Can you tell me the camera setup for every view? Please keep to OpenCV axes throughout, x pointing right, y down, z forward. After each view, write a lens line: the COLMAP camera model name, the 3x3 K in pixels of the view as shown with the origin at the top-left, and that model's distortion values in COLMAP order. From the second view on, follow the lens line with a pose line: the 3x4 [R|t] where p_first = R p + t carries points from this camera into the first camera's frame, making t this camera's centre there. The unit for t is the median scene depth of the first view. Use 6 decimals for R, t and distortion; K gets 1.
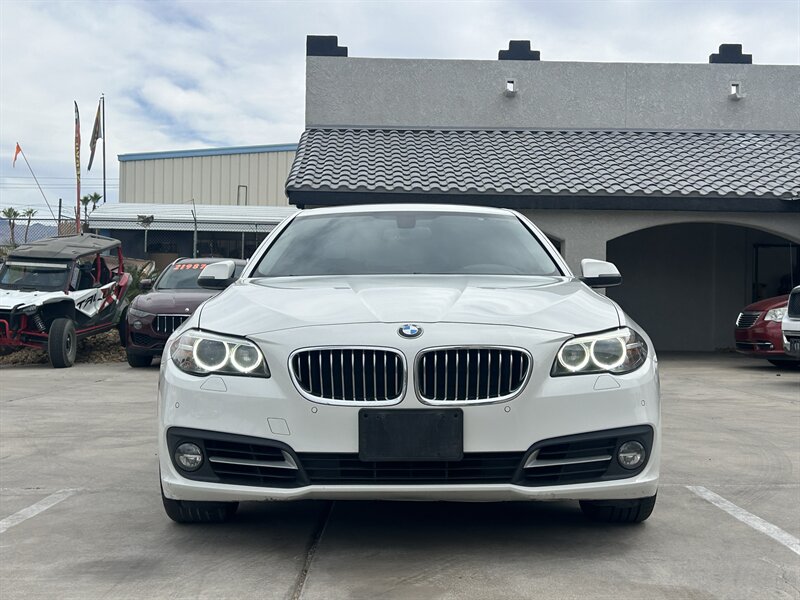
lens RADIAL K [[1075.9, 0, 419.4], [0, 1075.9, 299.8], [0, 0, 1]] dist [0.086115, -0.067458]
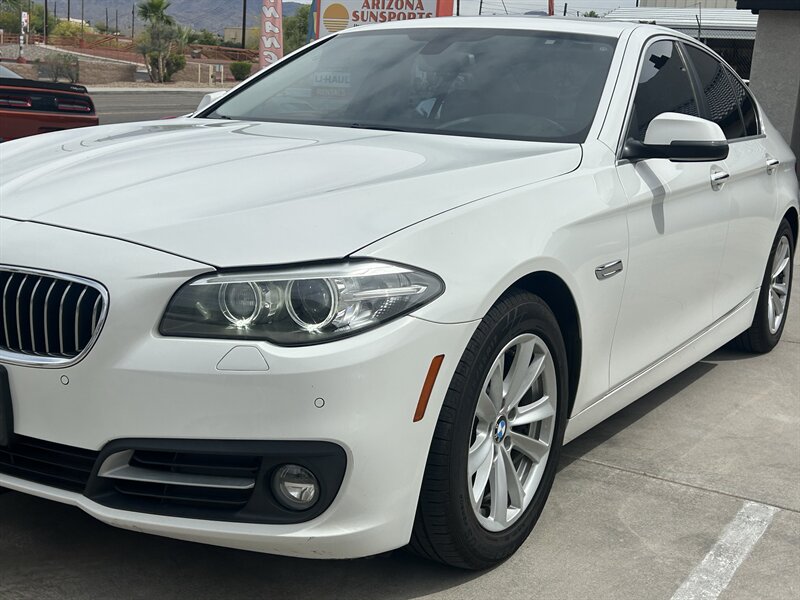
lens RADIAL K [[1038.3, 0, 409.0], [0, 1038.3, 300.8], [0, 0, 1]] dist [0.117148, -0.318114]
pose [[0.852238, 0.145520, -0.502508, 0.520884], [-0.050323, 0.978884, 0.198127, -0.066158], [0.520728, -0.143564, 0.841565, 0.596937]]
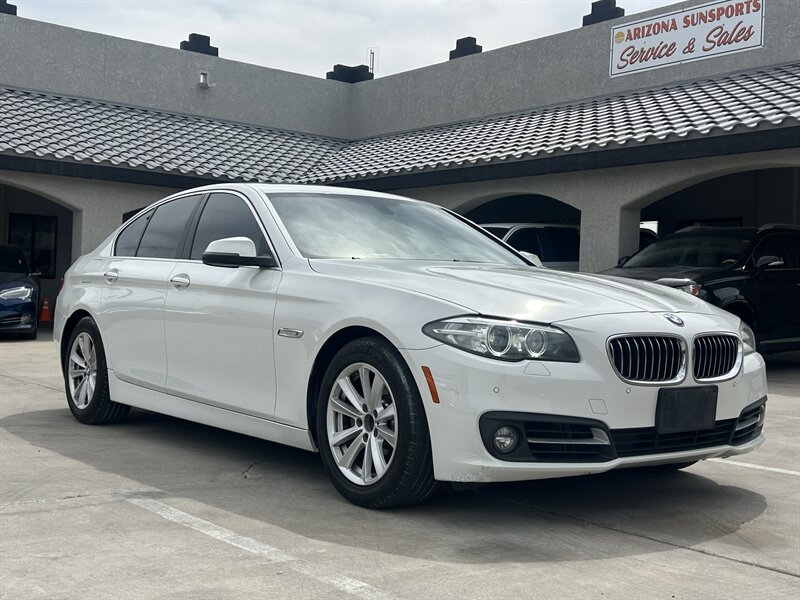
lens RADIAL K [[1038.3, 0, 409.0], [0, 1038.3, 300.8], [0, 0, 1]] dist [0.117148, -0.318114]
pose [[0.792379, 0.016717, 0.609800, -0.916036], [-0.035114, 0.999217, 0.018236, -0.002259], [-0.609017, -0.035862, 0.792346, 0.278232]]
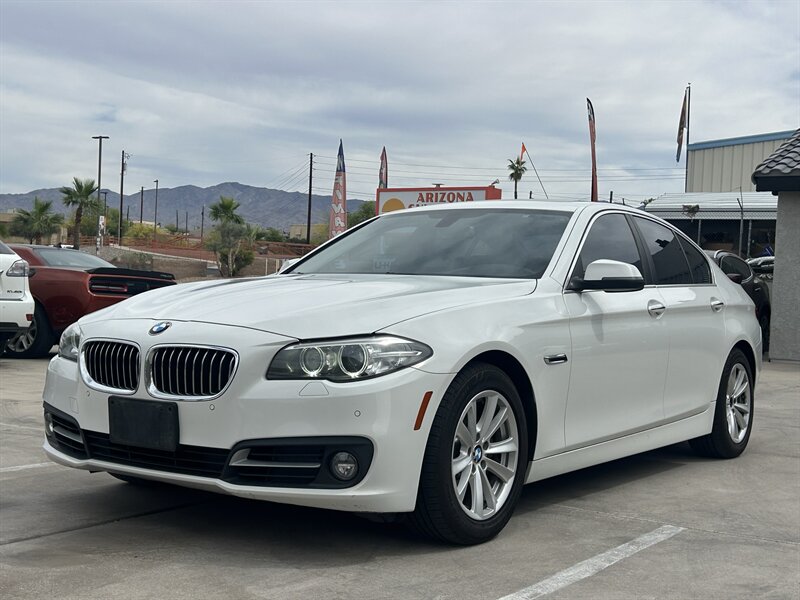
lens RADIAL K [[1075.9, 0, 419.4], [0, 1075.9, 299.8], [0, 0, 1]] dist [0.086115, -0.067458]
pose [[0.825500, 0.030463, -0.563580, 0.814032], [-0.023851, 0.999533, 0.019091, -0.026786], [0.563898, -0.002318, 0.825841, 0.241761]]
